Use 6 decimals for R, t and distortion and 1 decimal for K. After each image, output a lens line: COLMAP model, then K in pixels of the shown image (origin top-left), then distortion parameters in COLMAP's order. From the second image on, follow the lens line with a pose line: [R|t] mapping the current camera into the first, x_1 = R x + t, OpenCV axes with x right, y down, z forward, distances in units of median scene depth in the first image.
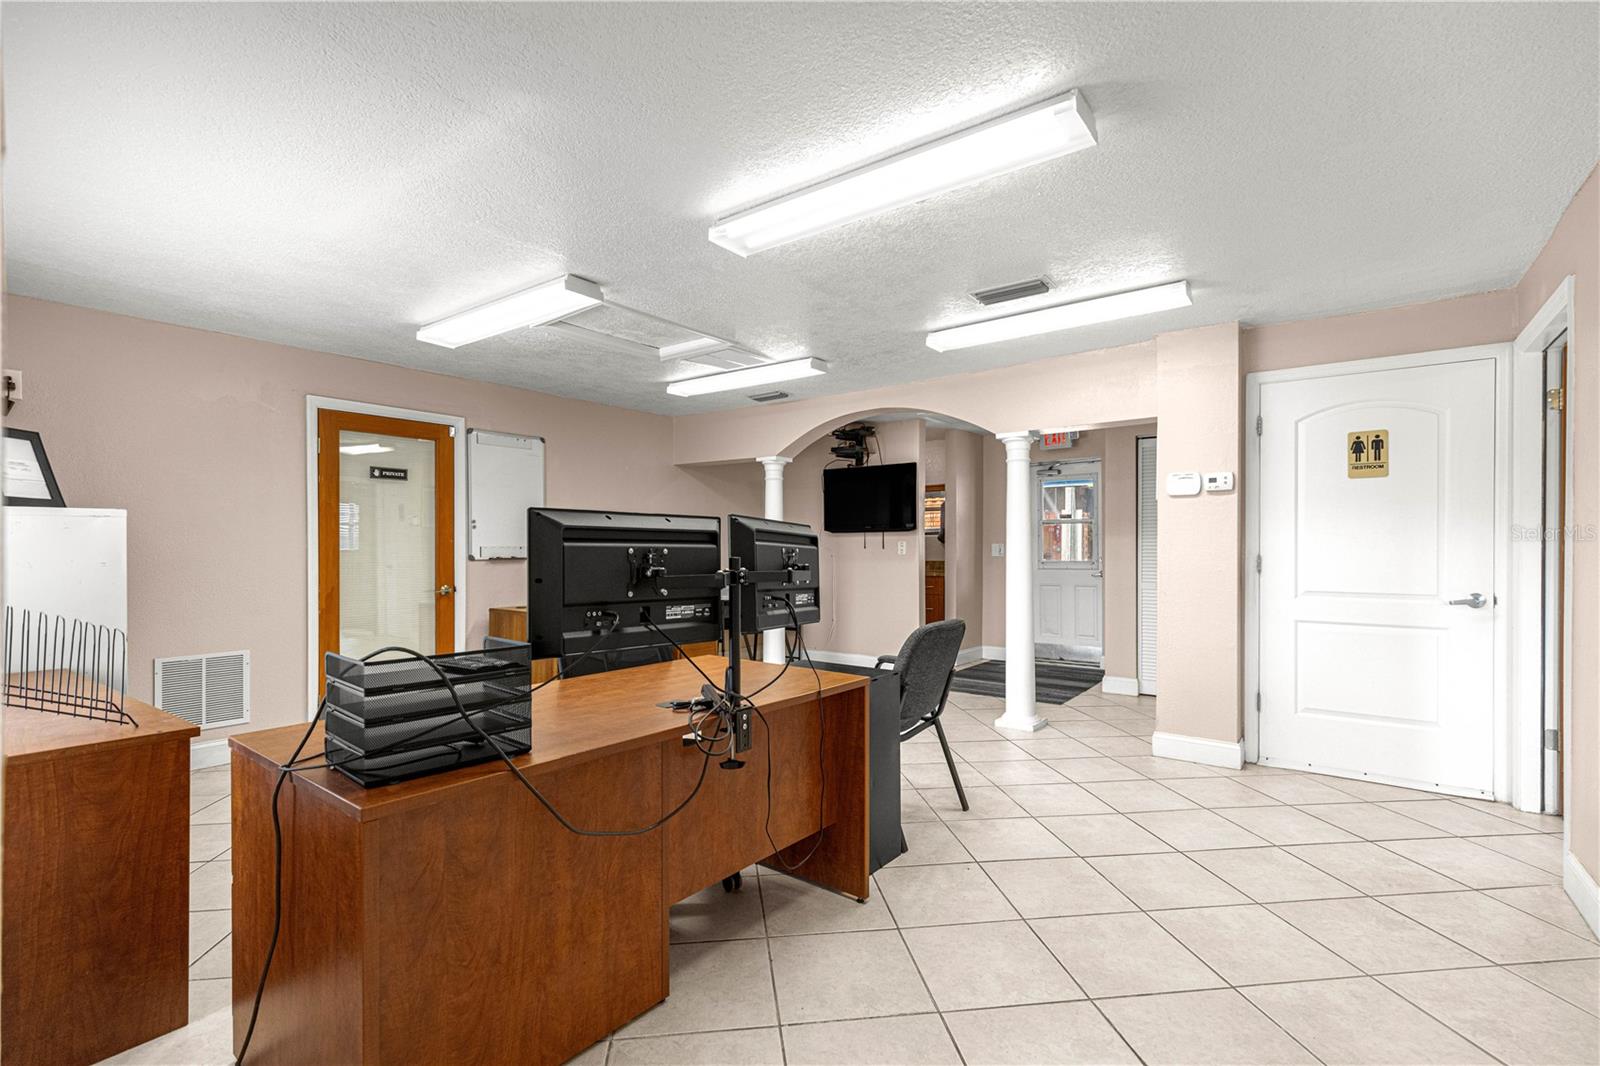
lens RADIAL K [[719.0, 0, 799.2], [0, 719.0, 543.3], [0, 0, 1]] dist [0.002080, -0.000290]
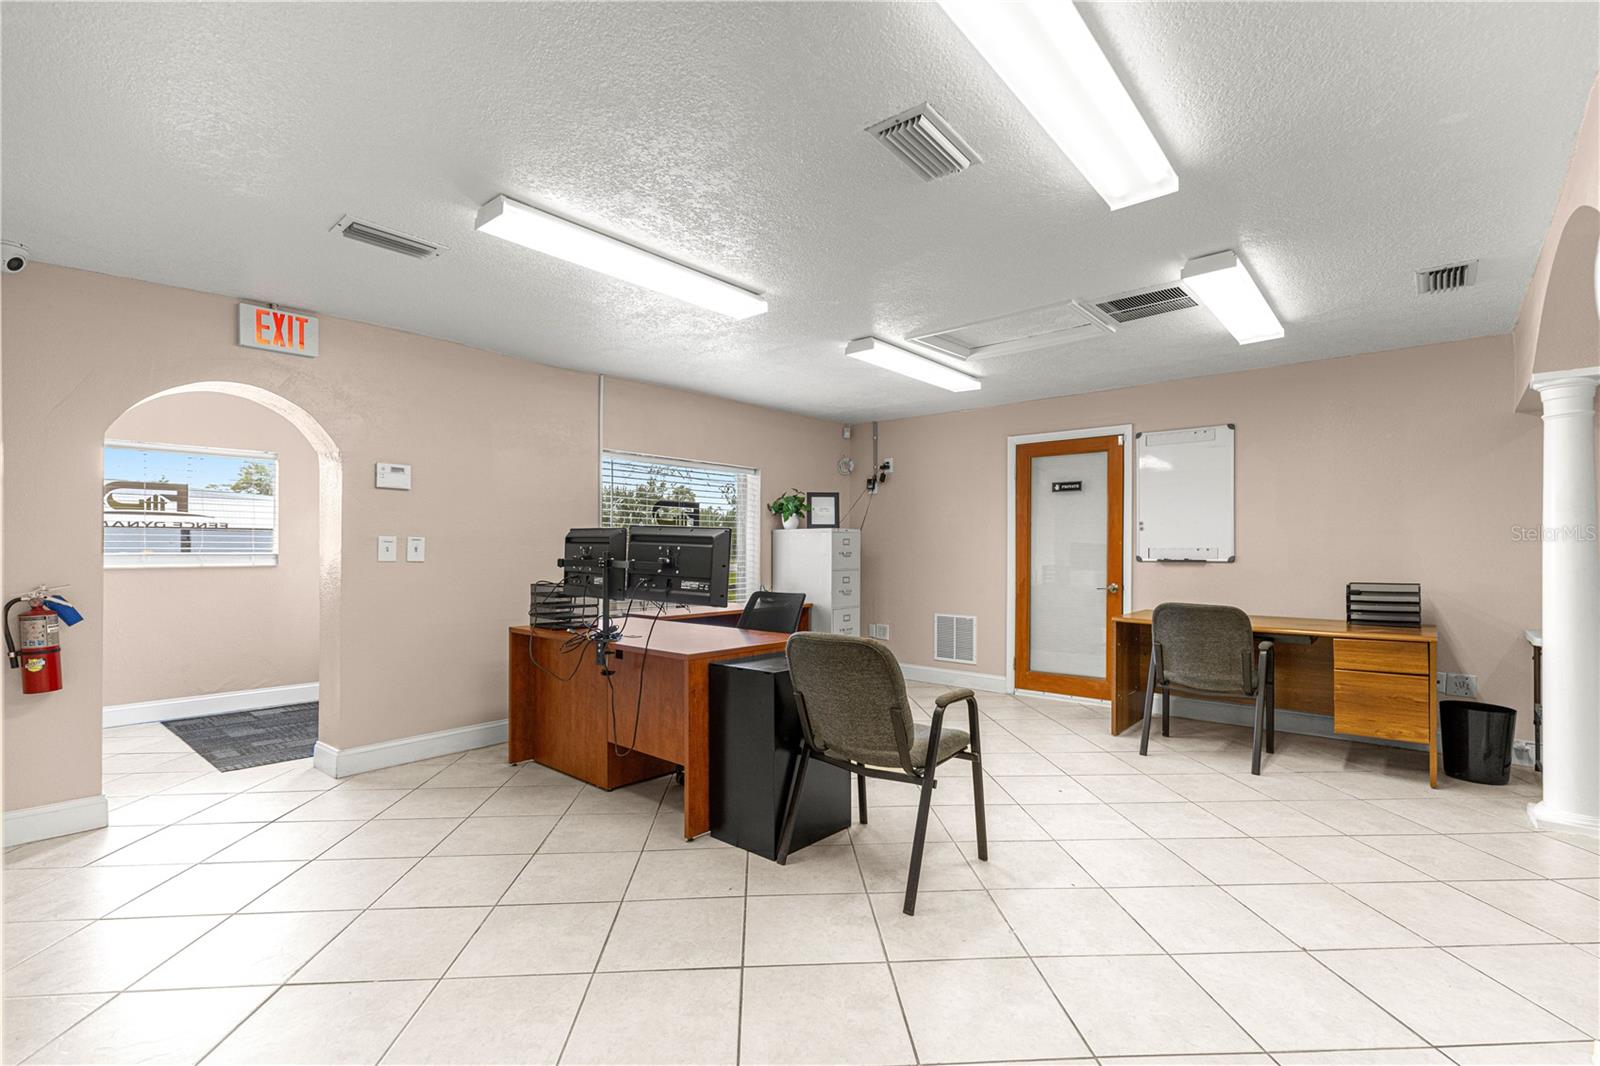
lens RADIAL K [[719.0, 0, 802.9], [0, 719.0, 543.8], [0, 0, 1]] dist [0.002080, -0.000290]
pose [[-0.080233, -0.007547, -0.996748, 0.661715], [-0.002084, 0.999970, -0.007404, 0.008017], [0.996774, 0.001483, -0.080247, 0.662456]]
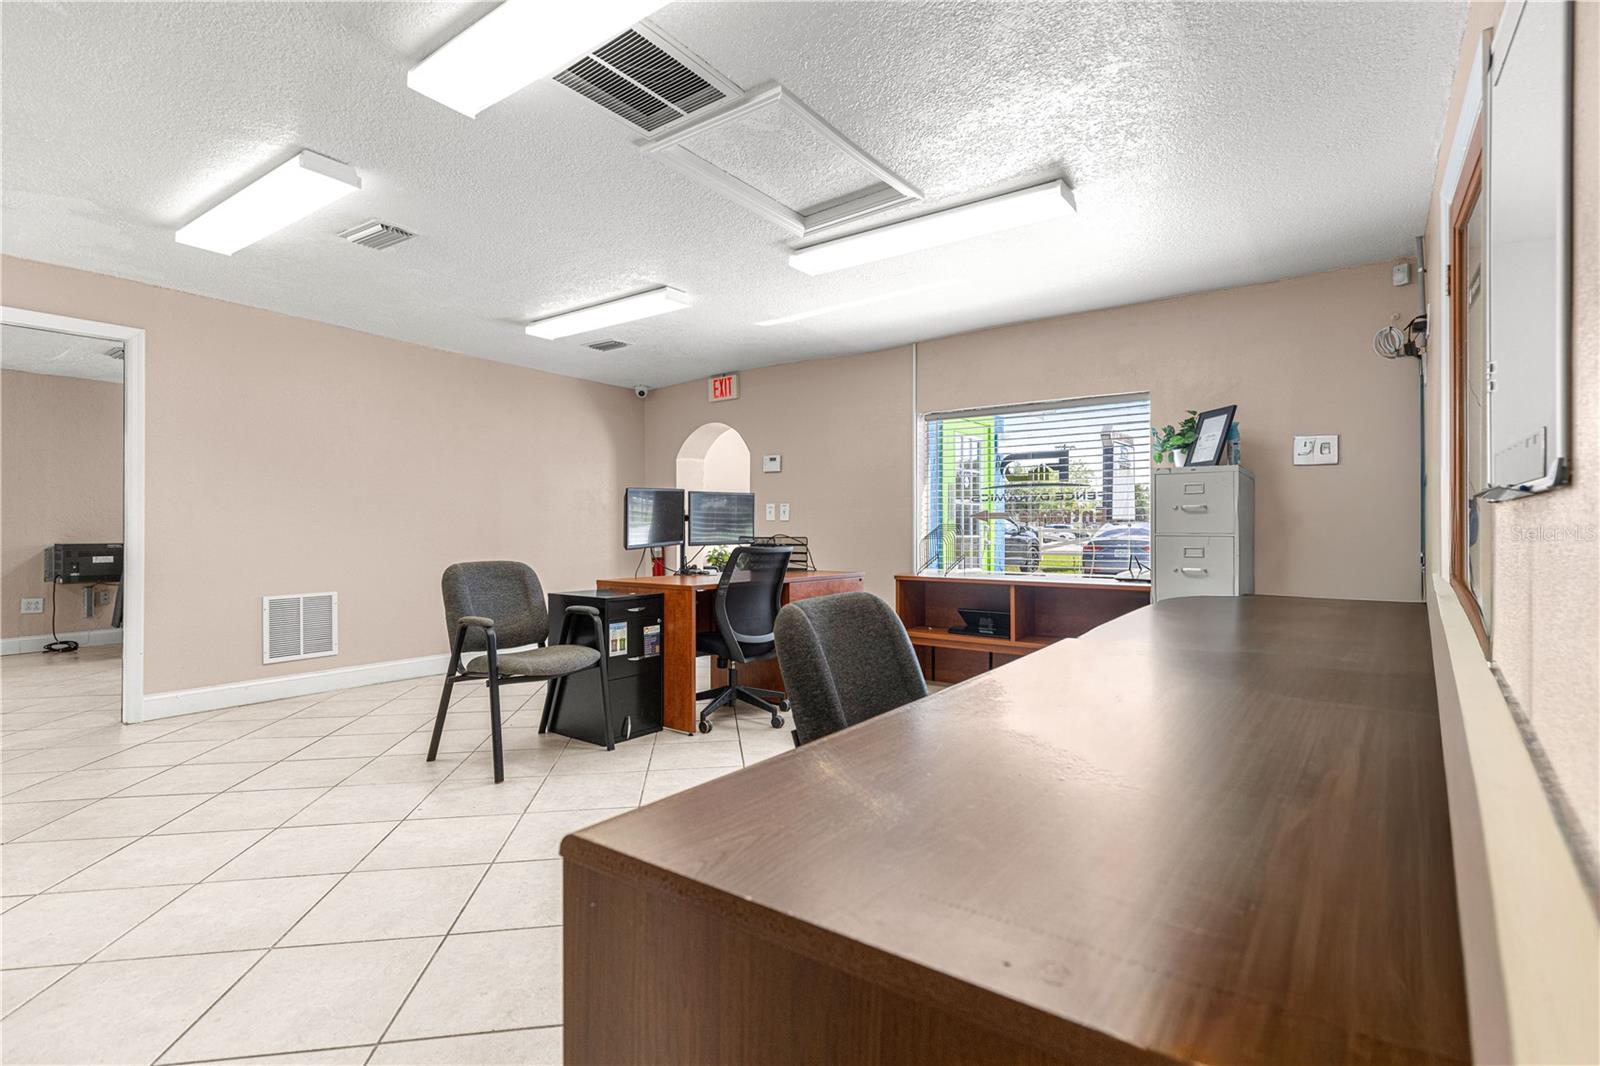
lens RADIAL K [[737.5, 0, 810.4], [0, 737.5, 522.8], [0, 0, 1]] dist [0.002853, -0.000292]
pose [[-0.999997, -0.000318, 0.002493, -0.209546], [-0.000332, 0.999983, -0.005895, 0.035216], [-0.002491, -0.005896, -0.999980, 1.410121]]
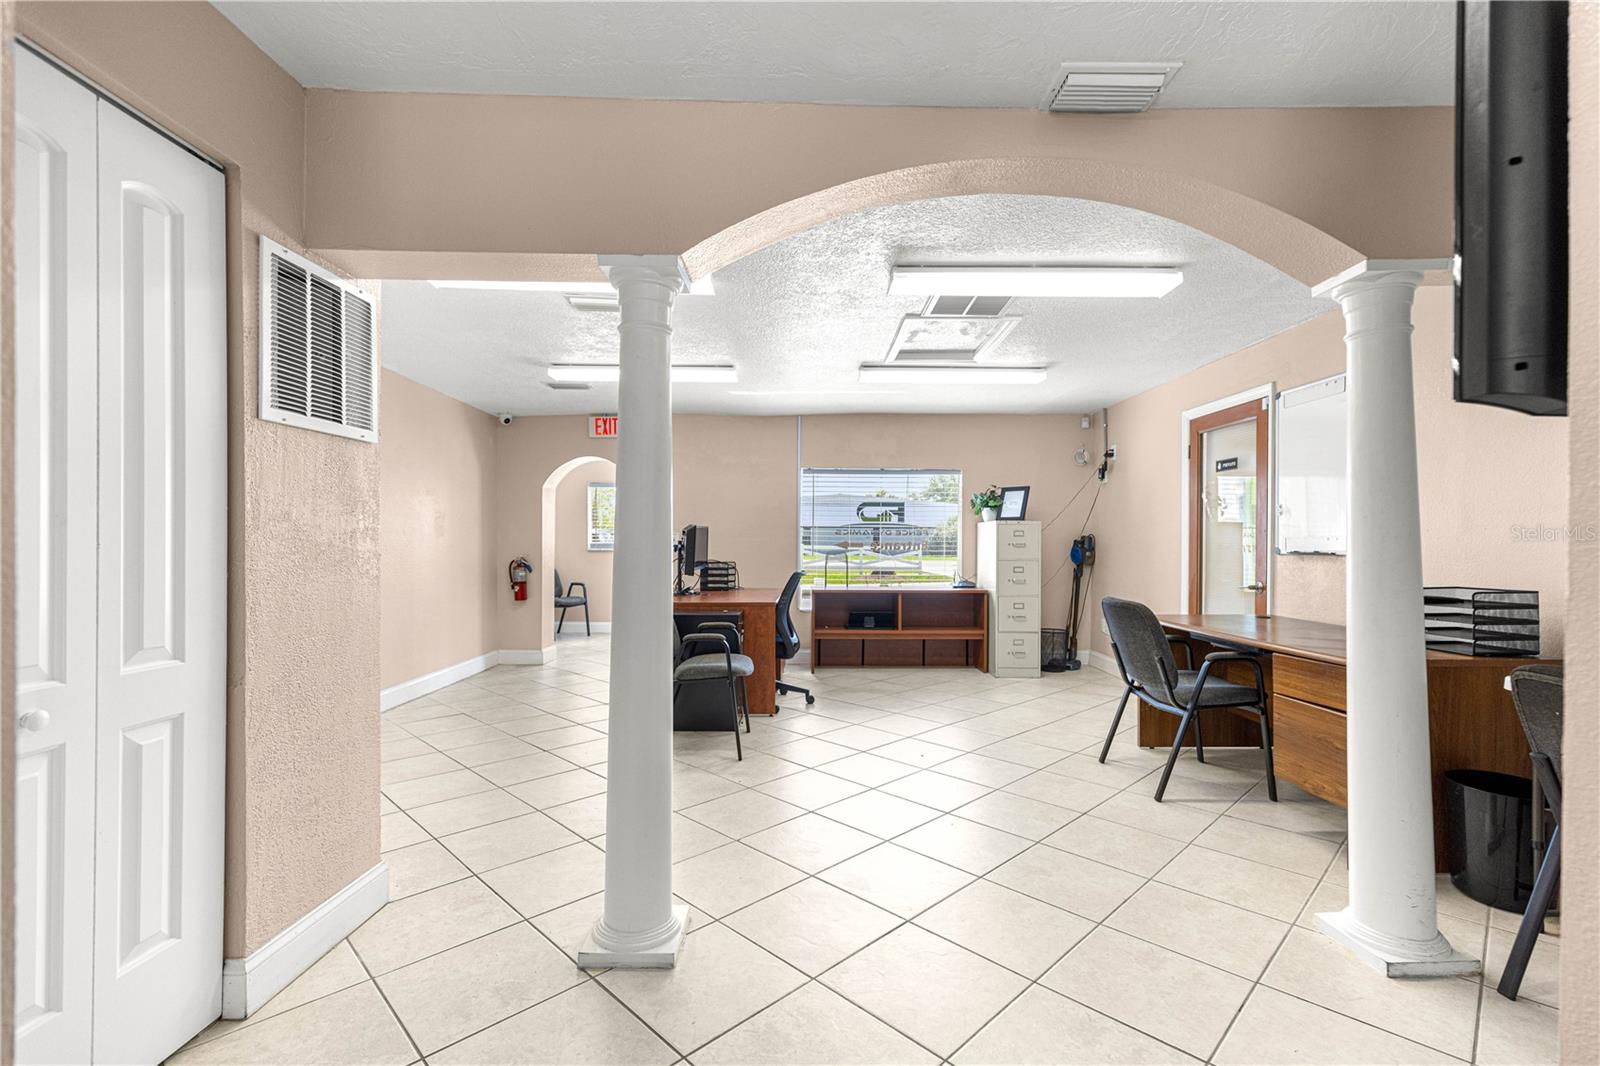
lens RADIAL K [[719.0, 0, 792.9], [0, 719.0, 518.7], [0, 0, 1]] dist [0.002080, -0.000290]
pose [[-0.806188, -0.024485, -0.591152, 0.509714], [-0.004968, 0.999388, -0.034618, 0.015737], [0.591638, -0.024971, -0.805817, 1.456648]]
